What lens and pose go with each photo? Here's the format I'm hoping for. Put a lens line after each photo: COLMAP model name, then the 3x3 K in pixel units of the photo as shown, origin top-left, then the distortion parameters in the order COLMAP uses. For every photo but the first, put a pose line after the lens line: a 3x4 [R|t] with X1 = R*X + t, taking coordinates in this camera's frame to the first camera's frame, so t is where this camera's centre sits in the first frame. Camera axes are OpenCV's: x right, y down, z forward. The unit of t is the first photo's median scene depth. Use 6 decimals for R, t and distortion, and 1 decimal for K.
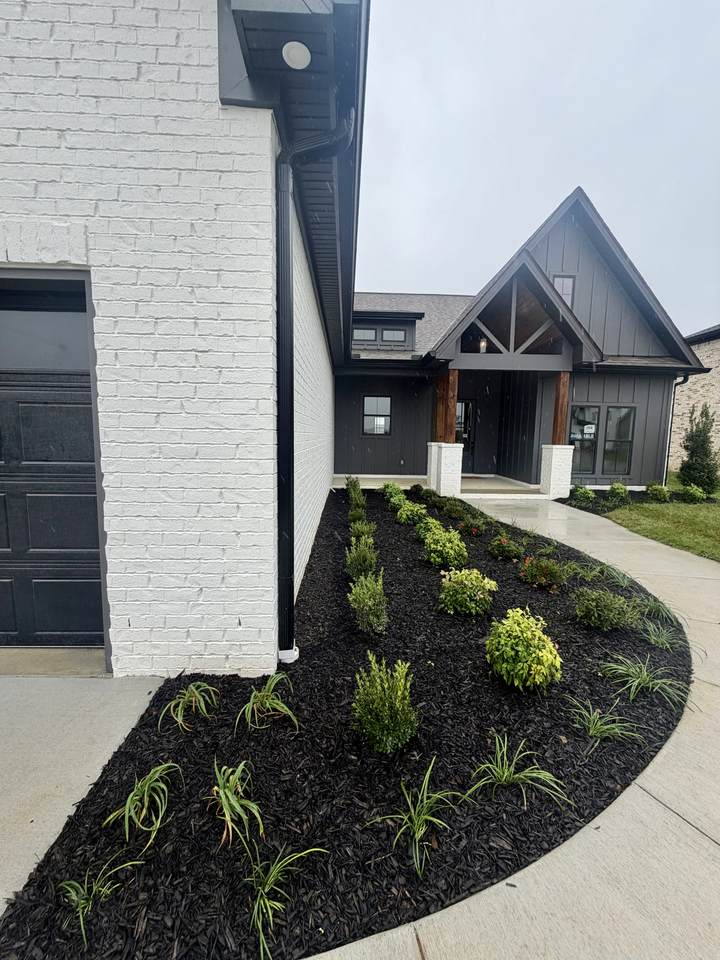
lens RADIAL K [[382.6, 0, 360.0], [0, 382.6, 480.0], [0, 0, 1]] dist [-0.001507, 0.000000]
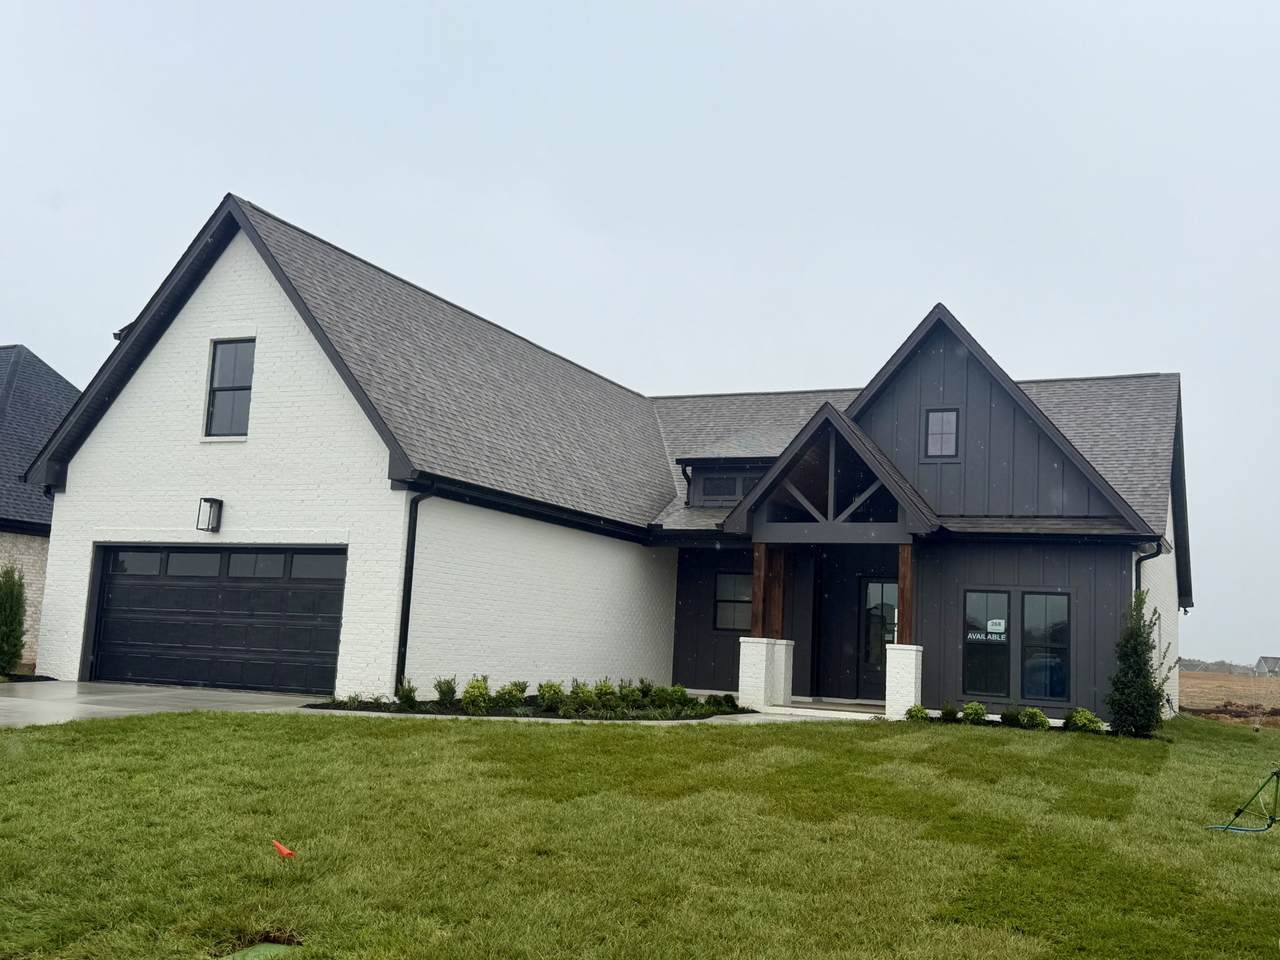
lens RADIAL K [[1301.3, 0, 638.6], [0, 1301.3, 487.0], [0, 0, 1]] dist [0.082271, -0.010231]
pose [[0.889035, -0.028193, -0.456971, 1.205308], [-0.089481, 0.968155, -0.233816, 0.236513], [0.449011, 0.248760, 0.858200, -1.378335]]
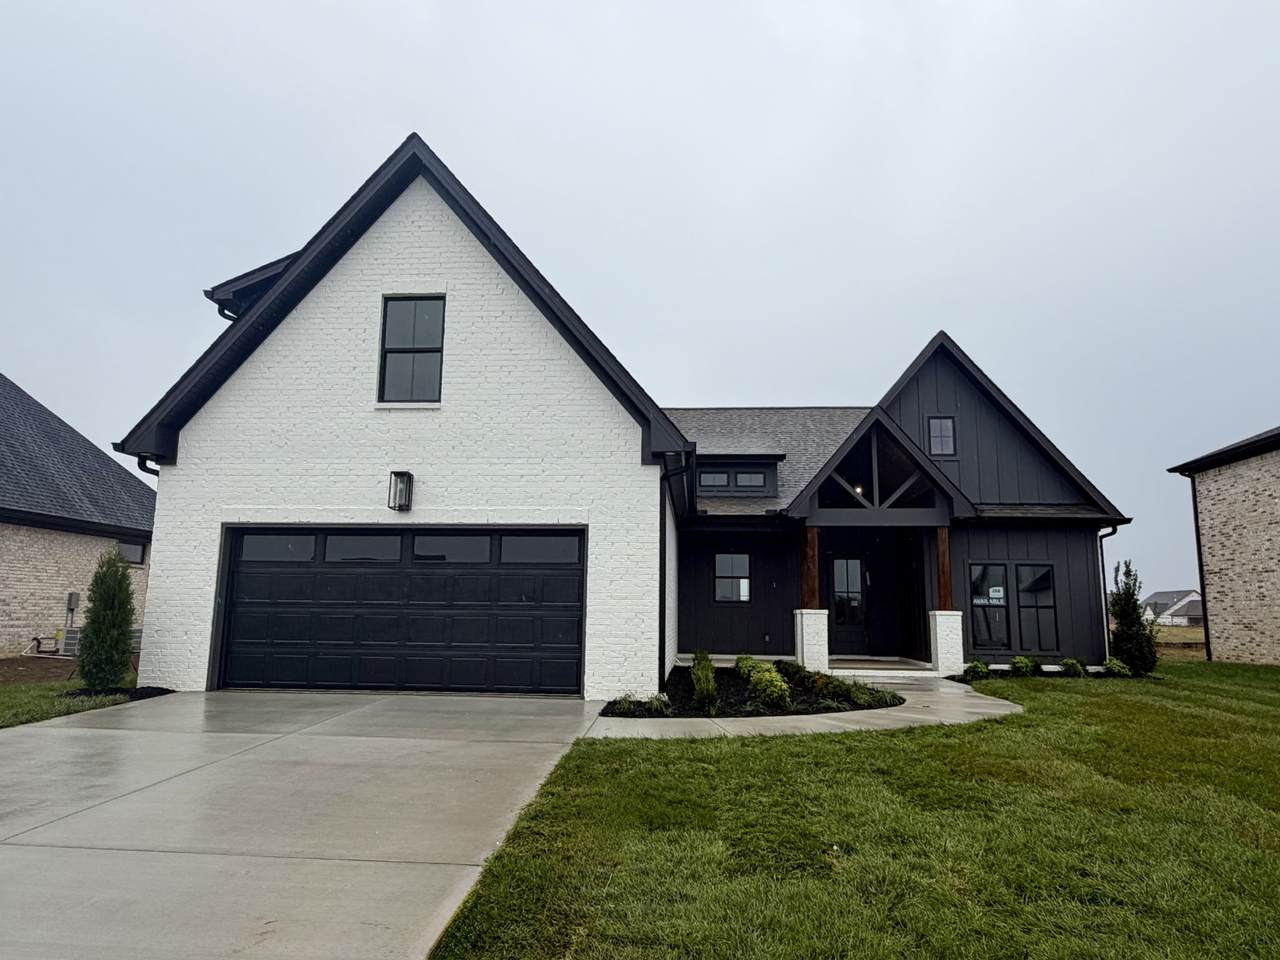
lens RADIAL K [[855.7, 0, 631.6], [0, 855.7, 478.8], [0, 0, 1]] dist [-0.001863, 0.000936]
pose [[0.993896, -0.020492, -0.108399, 0.043125], [-0.010054, 0.961682, -0.273983, 0.152255], [0.109860, 0.273400, 0.955606, -0.961101]]
